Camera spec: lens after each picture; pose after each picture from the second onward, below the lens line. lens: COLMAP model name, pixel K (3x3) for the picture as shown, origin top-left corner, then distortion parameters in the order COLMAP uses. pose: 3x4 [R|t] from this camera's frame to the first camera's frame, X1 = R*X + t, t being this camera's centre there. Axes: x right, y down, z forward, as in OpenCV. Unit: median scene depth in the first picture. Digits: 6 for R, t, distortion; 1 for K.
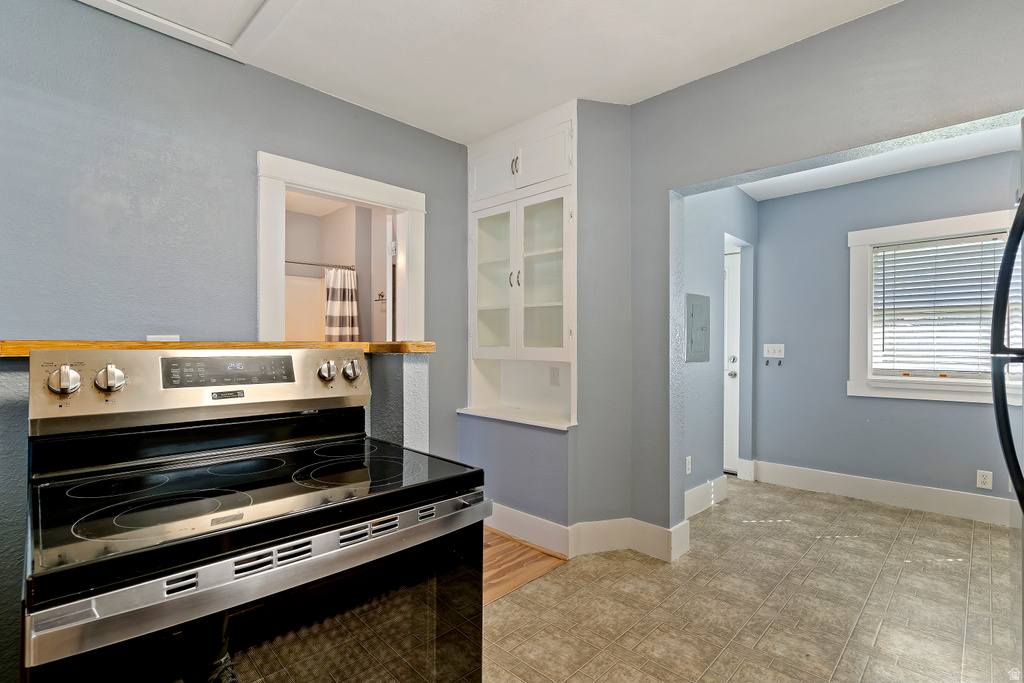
lens RADIAL K [[494.1, 0, 514.3], [0, 494.1, 343.0], [0, 0, 1]] dist [0.002267, 0.001933]
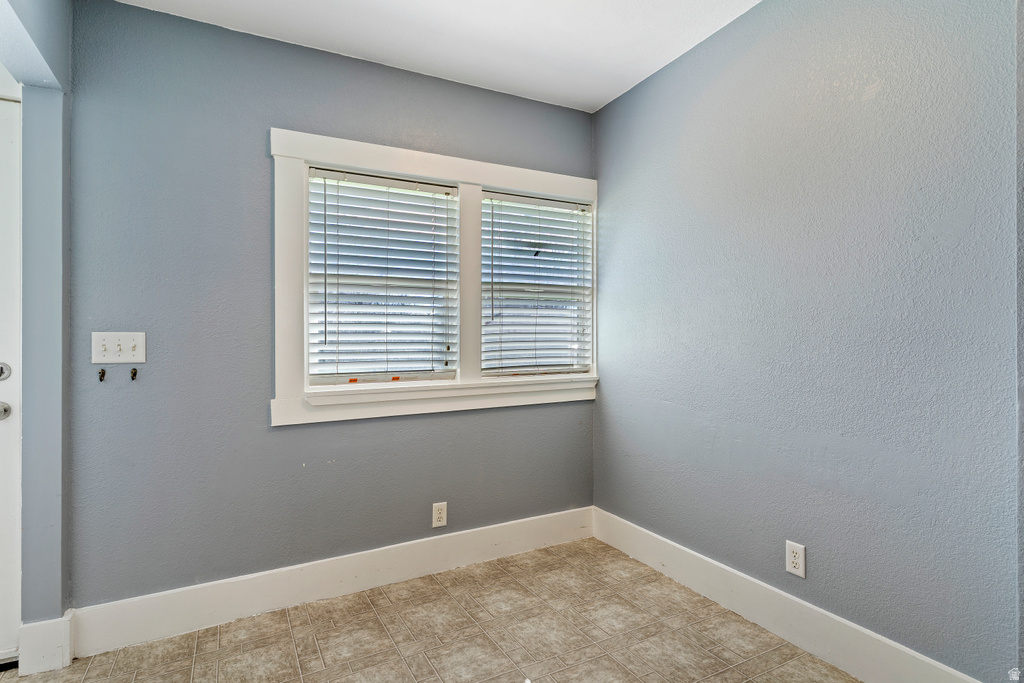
lens RADIAL K [[521.2, 0, 511.4], [0, 521.2, 341.8], [0, 0, 1]] dist [0.000710, -0.000837]
pose [[0.310162, -0.004933, 0.950671, 0.211533], [0.004780, 0.999982, 0.003629, 0.011841], [-0.950672, 0.003419, 0.310180, 0.581686]]
